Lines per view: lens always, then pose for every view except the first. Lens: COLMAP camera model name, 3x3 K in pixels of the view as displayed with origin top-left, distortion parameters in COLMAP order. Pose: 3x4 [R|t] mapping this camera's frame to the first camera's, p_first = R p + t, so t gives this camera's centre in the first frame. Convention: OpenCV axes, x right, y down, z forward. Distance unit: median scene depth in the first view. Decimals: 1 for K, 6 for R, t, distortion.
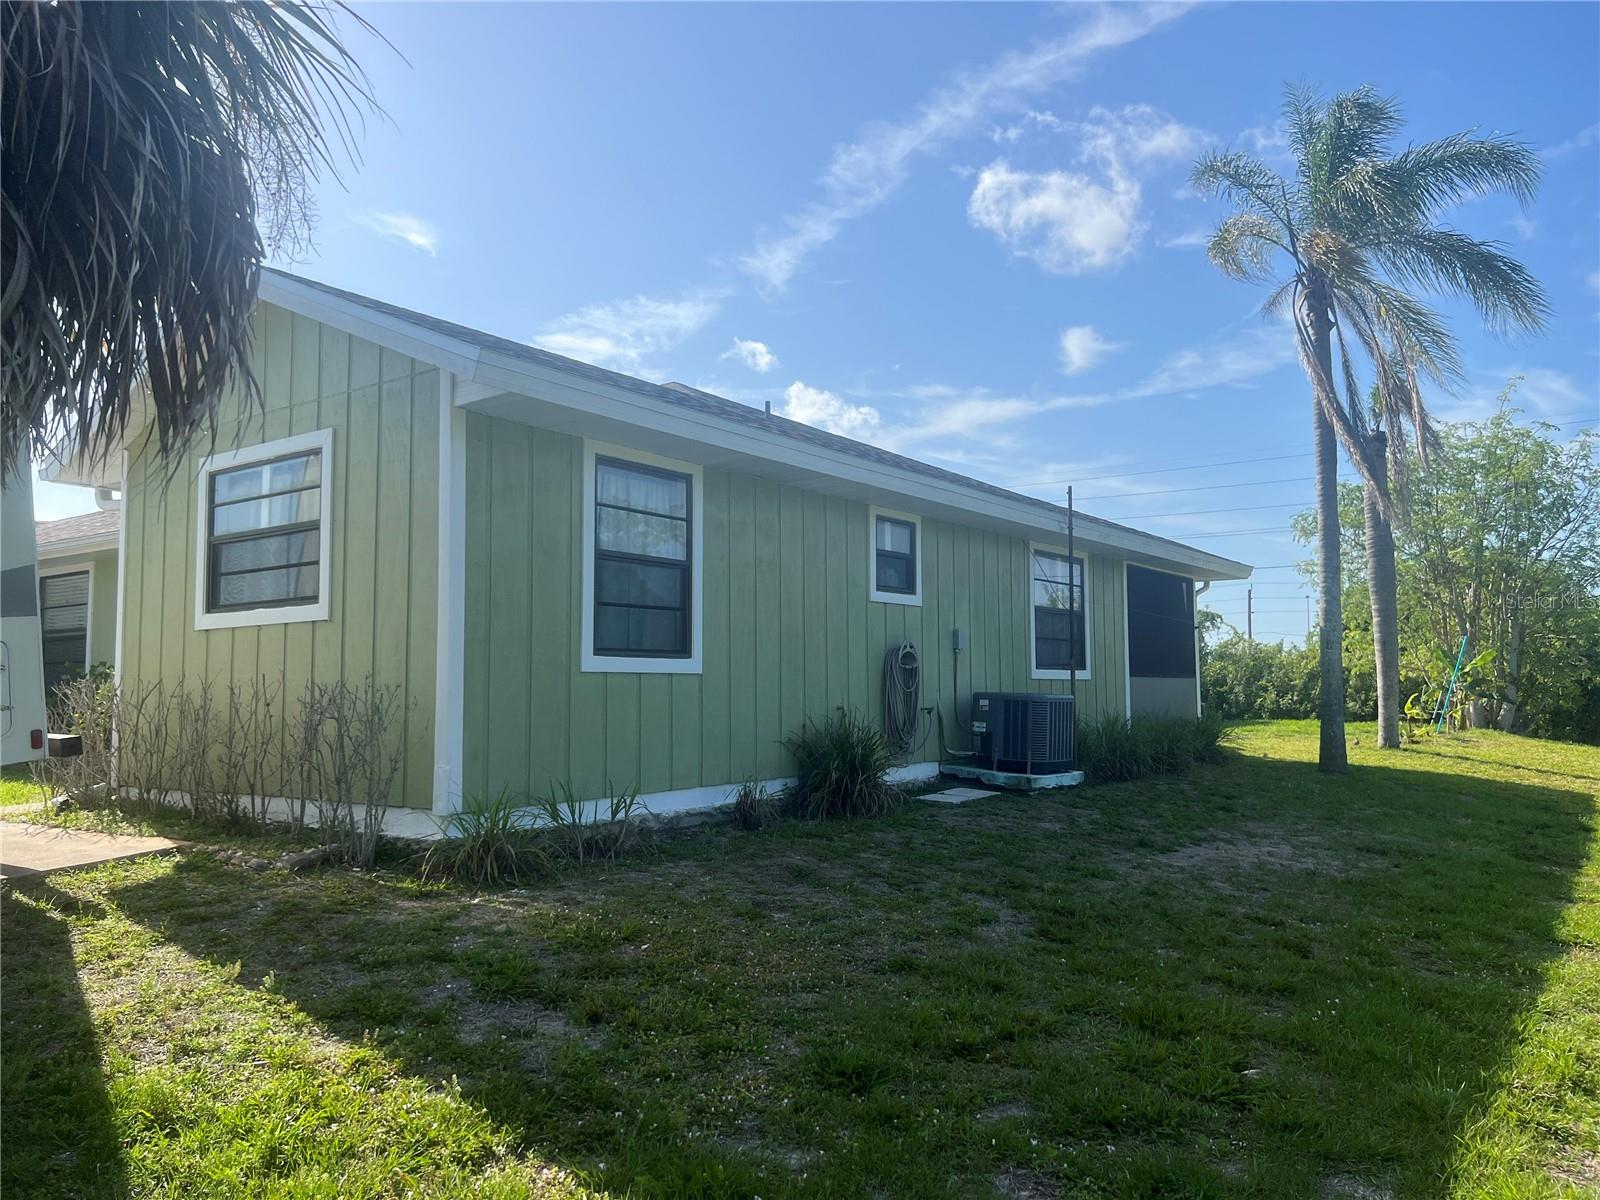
lens RADIAL K [[1194.8, 0, 802.3], [0, 1194.8, 610.3], [0, 0, 1]] dist [0.000806, -0.005902]
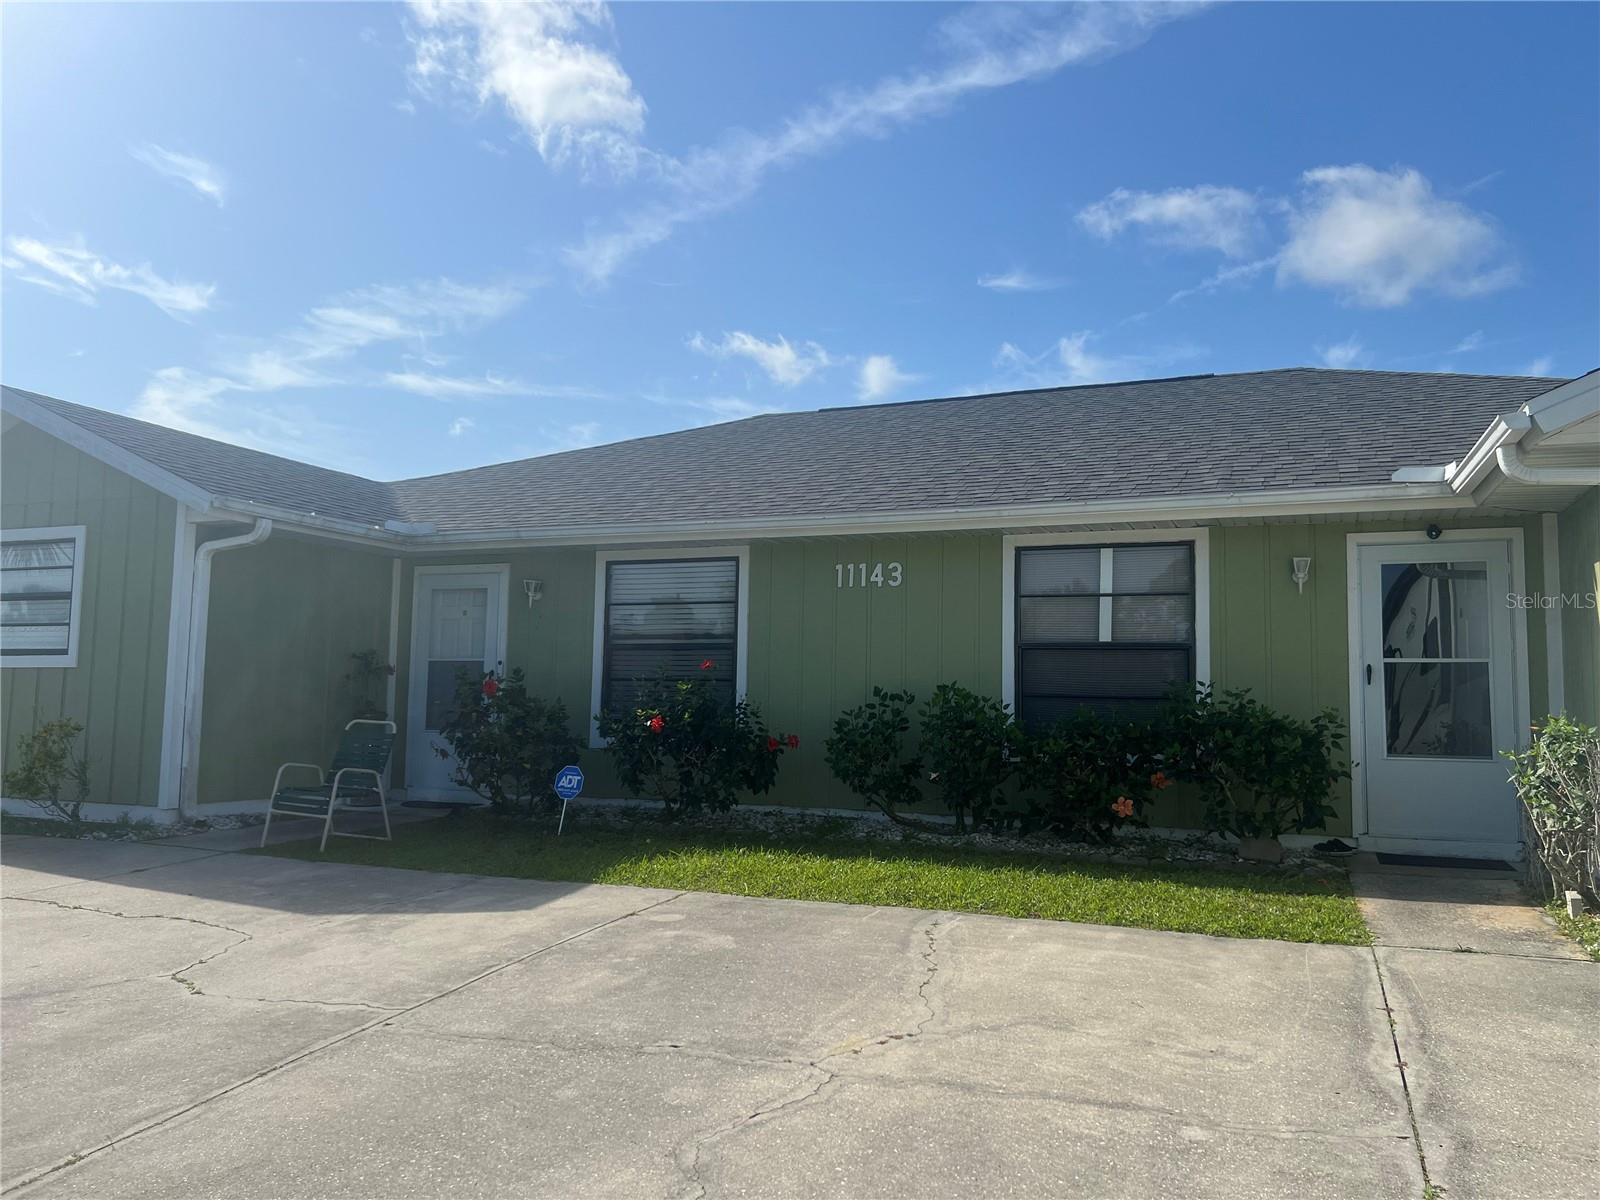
lens RADIAL K [[1194.8, 0, 797.9], [0, 1194.8, 594.7], [0, 0, 1]] dist [0.000806, -0.005902]
pose [[0.969060, 0.047680, 0.242176, -0.094198], [-0.041944, 0.998705, -0.028788, 0.001164], [-0.243235, 0.017739, 0.969805, 0.034332]]
